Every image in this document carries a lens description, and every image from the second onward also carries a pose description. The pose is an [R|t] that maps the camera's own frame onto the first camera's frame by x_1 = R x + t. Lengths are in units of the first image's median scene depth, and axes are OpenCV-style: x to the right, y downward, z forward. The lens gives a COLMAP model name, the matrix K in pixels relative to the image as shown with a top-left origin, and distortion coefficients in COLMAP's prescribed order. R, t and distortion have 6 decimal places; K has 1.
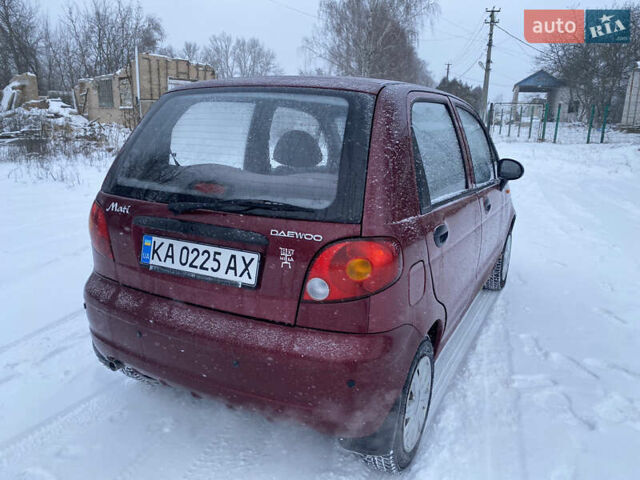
lens RADIAL K [[482.1, 0, 325.9], [0, 482.1, 242.4], [0, 0, 1]] dist [0.041883, 0.001416]
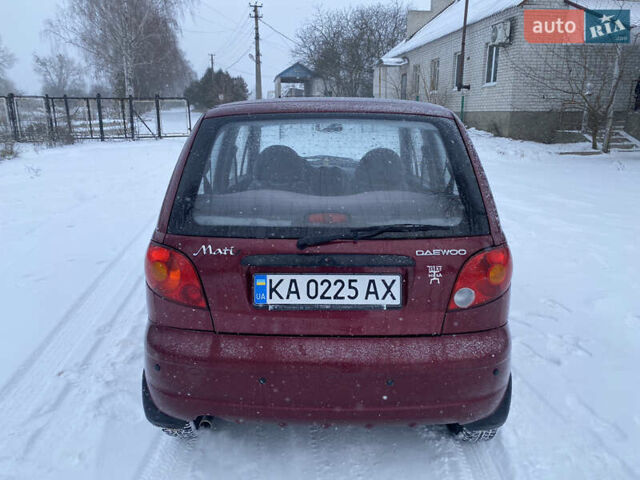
lens RADIAL K [[482.1, 0, 323.9], [0, 482.1, 236.1], [0, 0, 1]] dist [0.041883, 0.001416]
pose [[0.907983, -0.133710, 0.397101, -0.695333], [0.132054, 0.990737, 0.031652, -0.115152], [-0.397655, 0.023700, 0.917229, 0.093992]]
